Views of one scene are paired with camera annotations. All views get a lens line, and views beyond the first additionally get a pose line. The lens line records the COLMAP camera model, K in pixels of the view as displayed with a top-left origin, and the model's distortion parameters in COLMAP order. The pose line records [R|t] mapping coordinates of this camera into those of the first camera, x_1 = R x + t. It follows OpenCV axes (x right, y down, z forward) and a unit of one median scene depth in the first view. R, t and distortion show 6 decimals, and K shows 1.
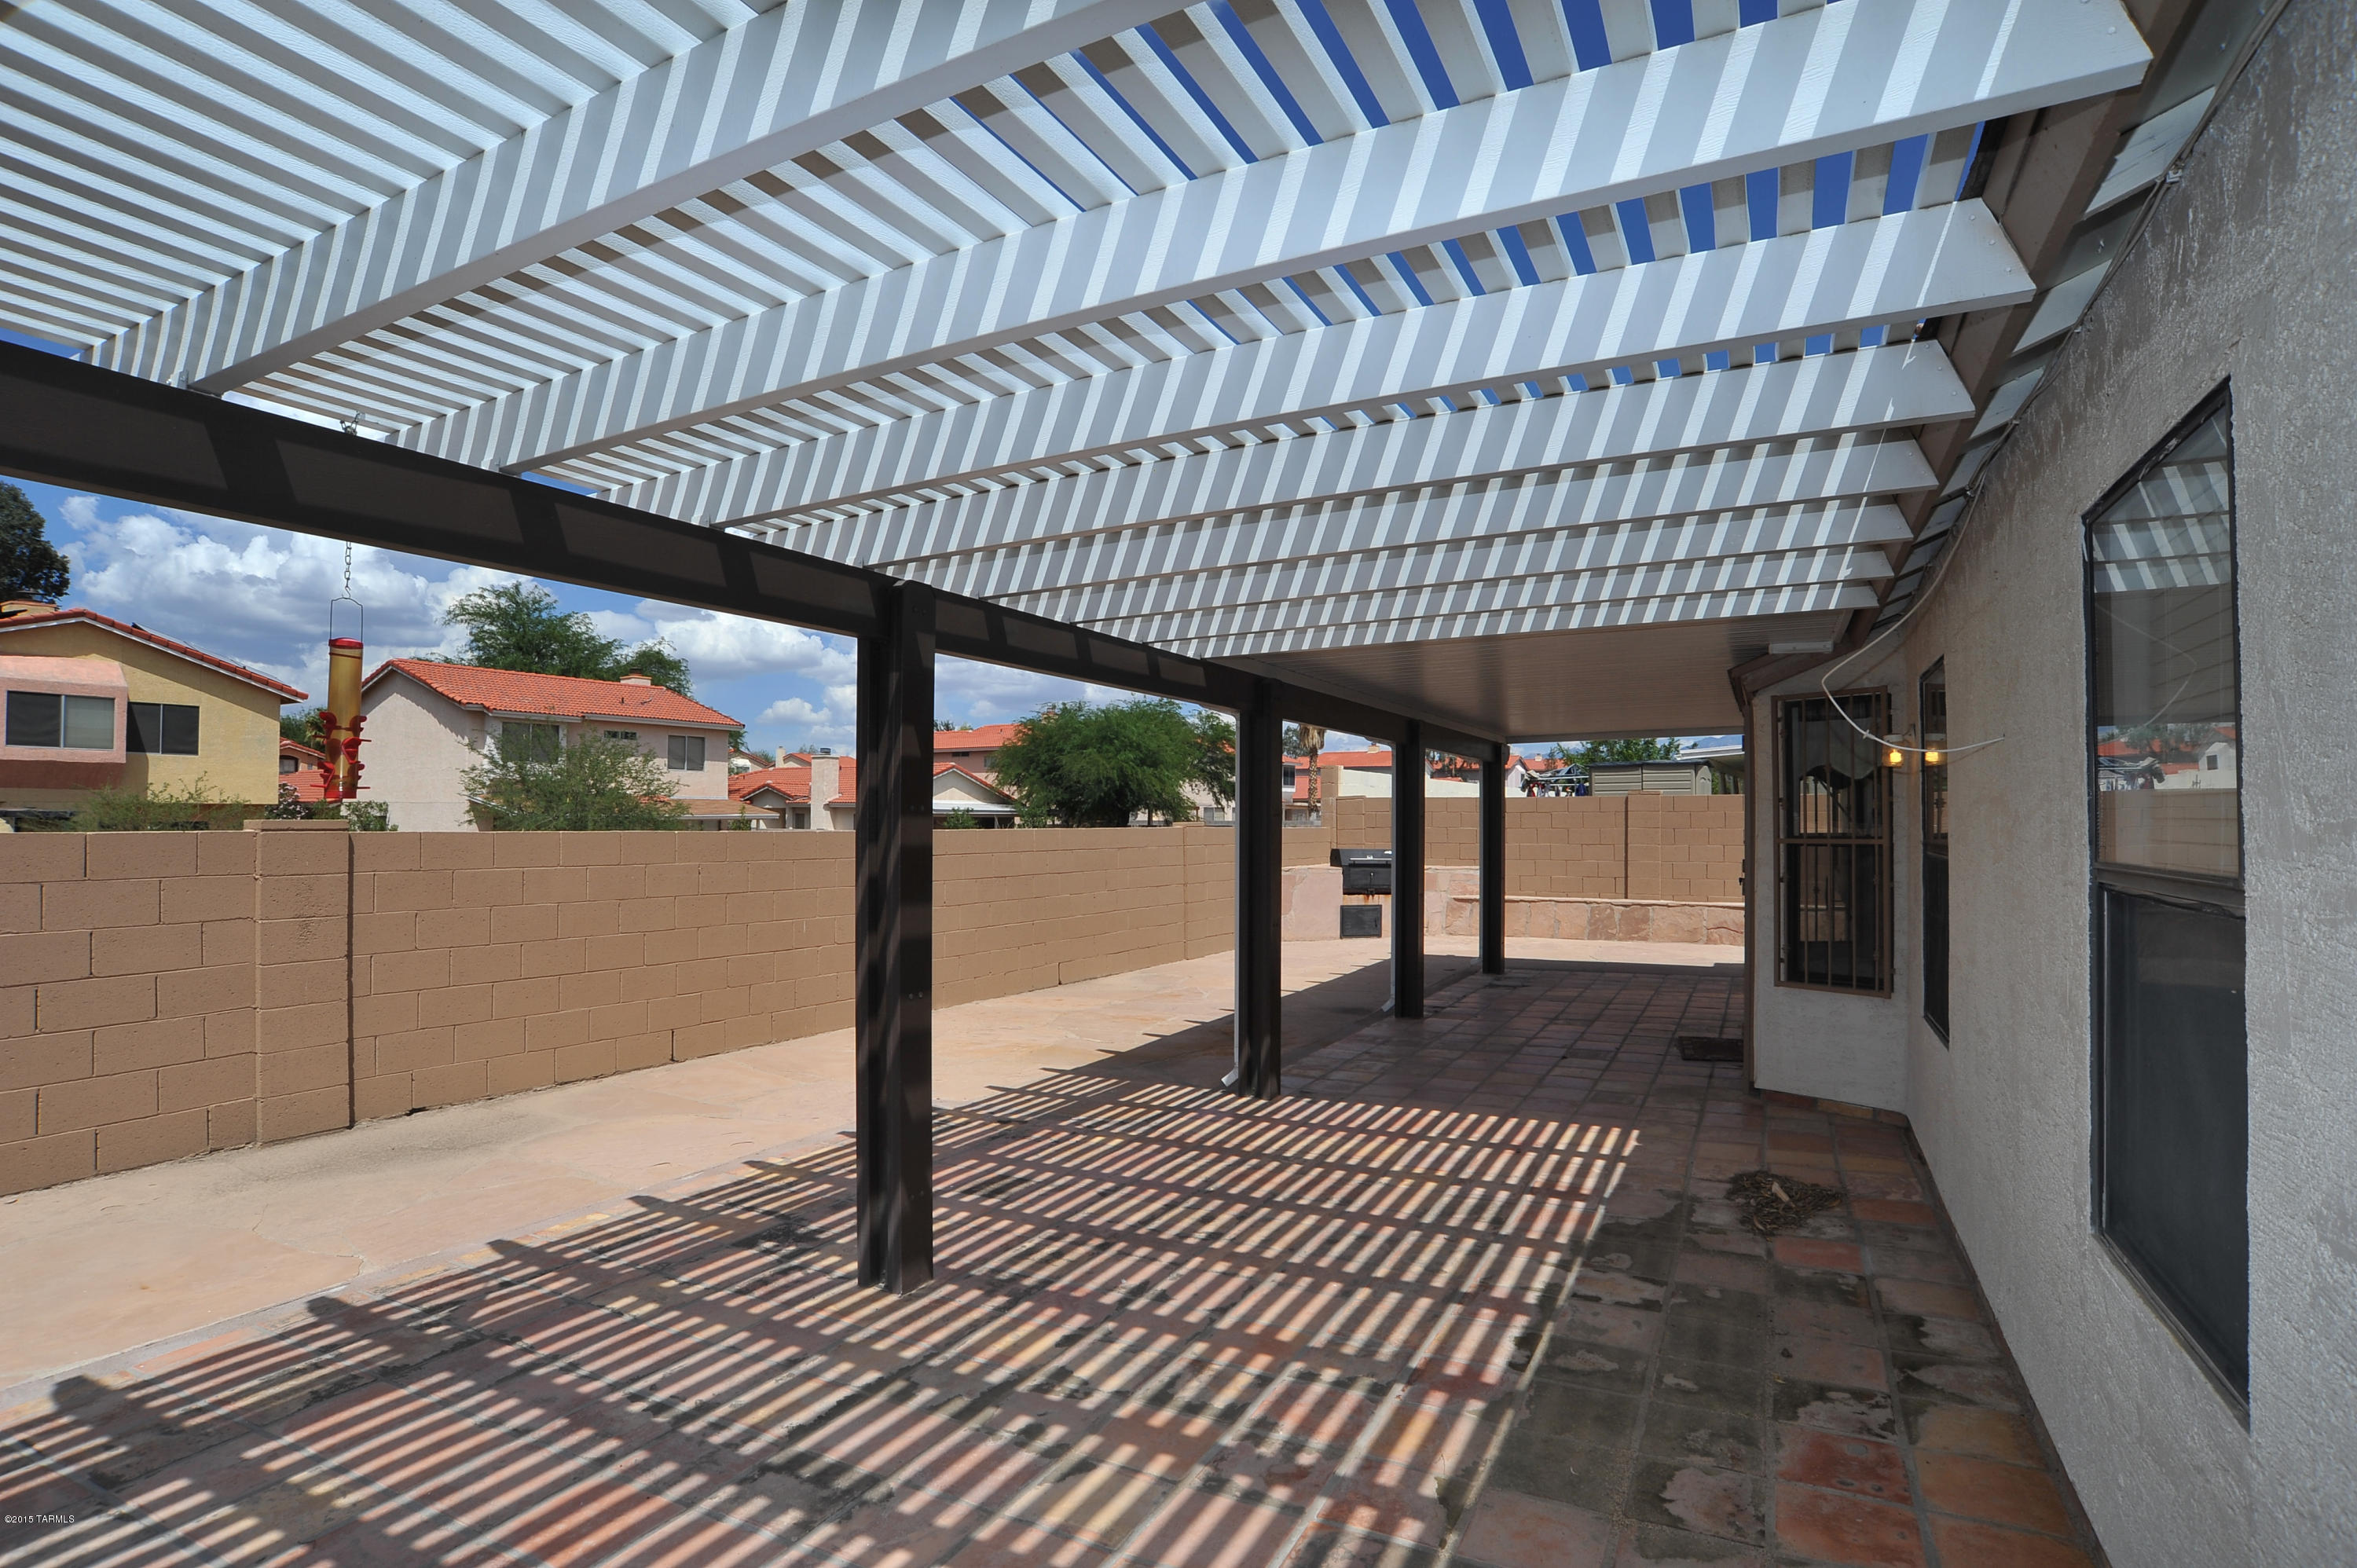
lens RADIAL K [[1190.3, 0, 1176.7], [0, 1190.3, 793.9], [0, 0, 1]] dist [-0.105129, 0.049262]
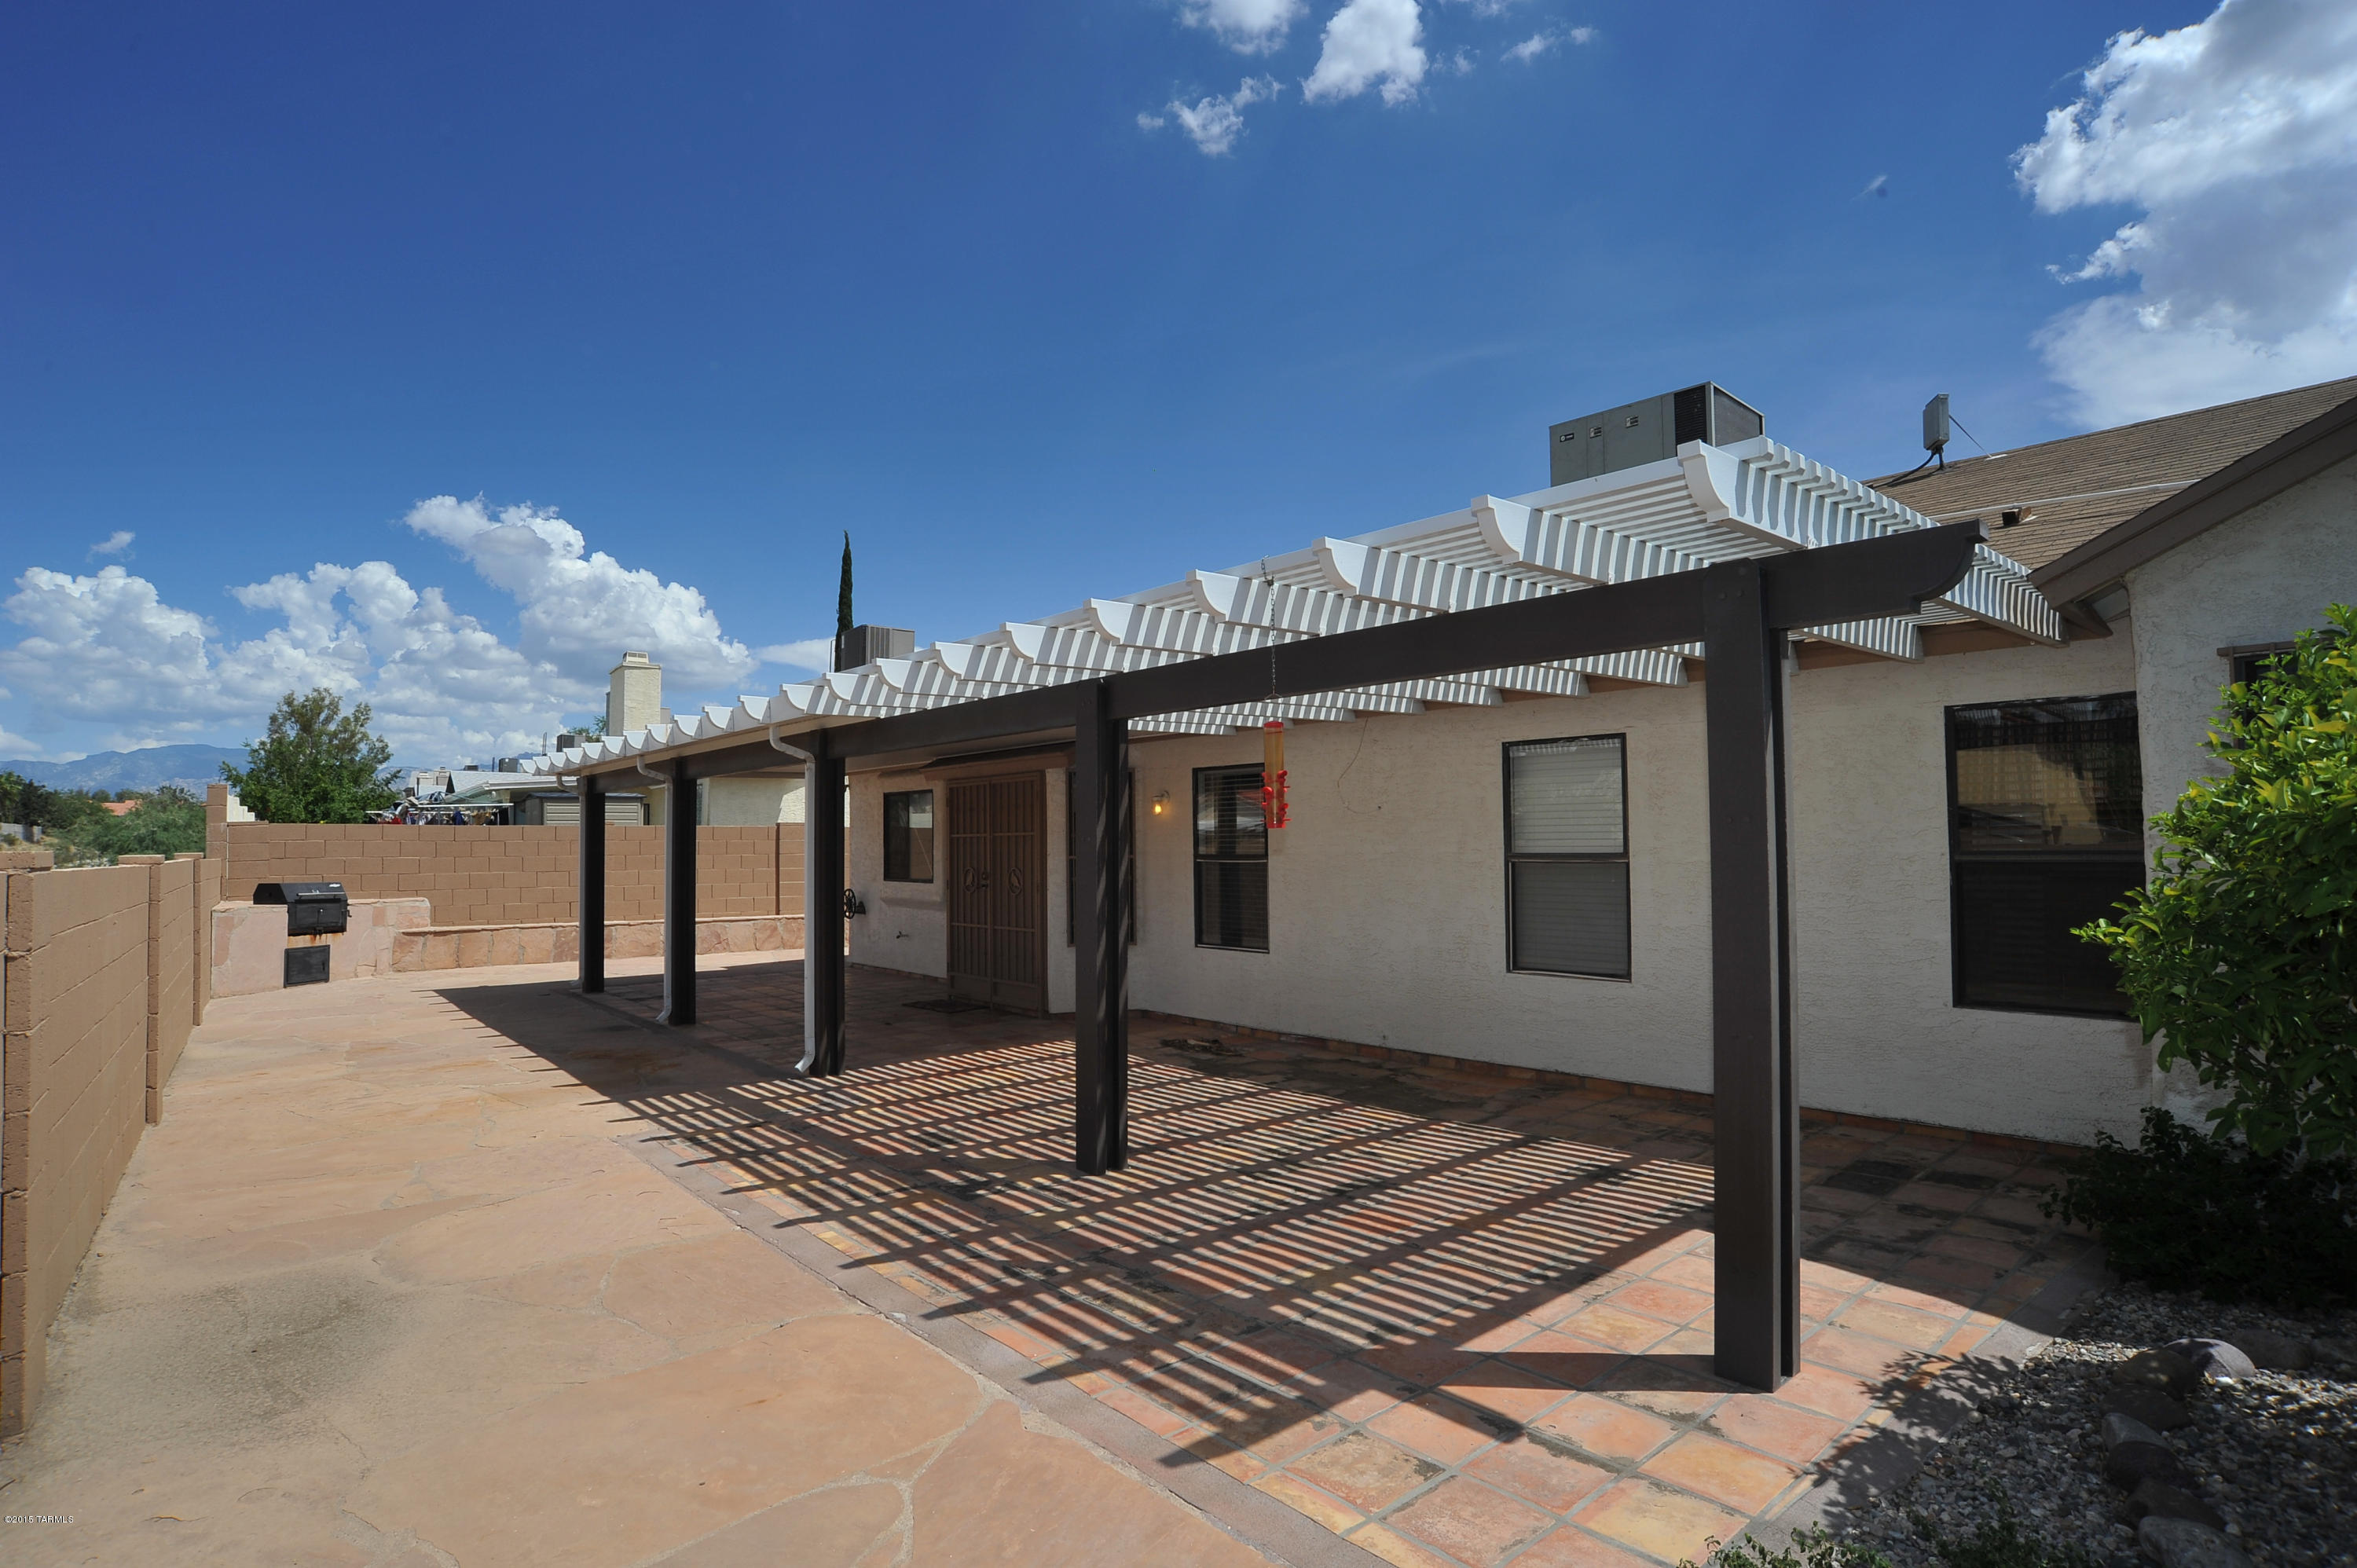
lens RADIAL K [[1190.3, 0, 1176.7], [0, 1190.3, 793.9], [0, 0, 1]] dist [-0.105129, 0.049262]
pose [[0.377427, 0.035635, 0.925354, -1.463240], [-0.011113, 0.999362, -0.033952, 0.010352], [-0.925973, 0.002531, 0.377582, 0.350707]]
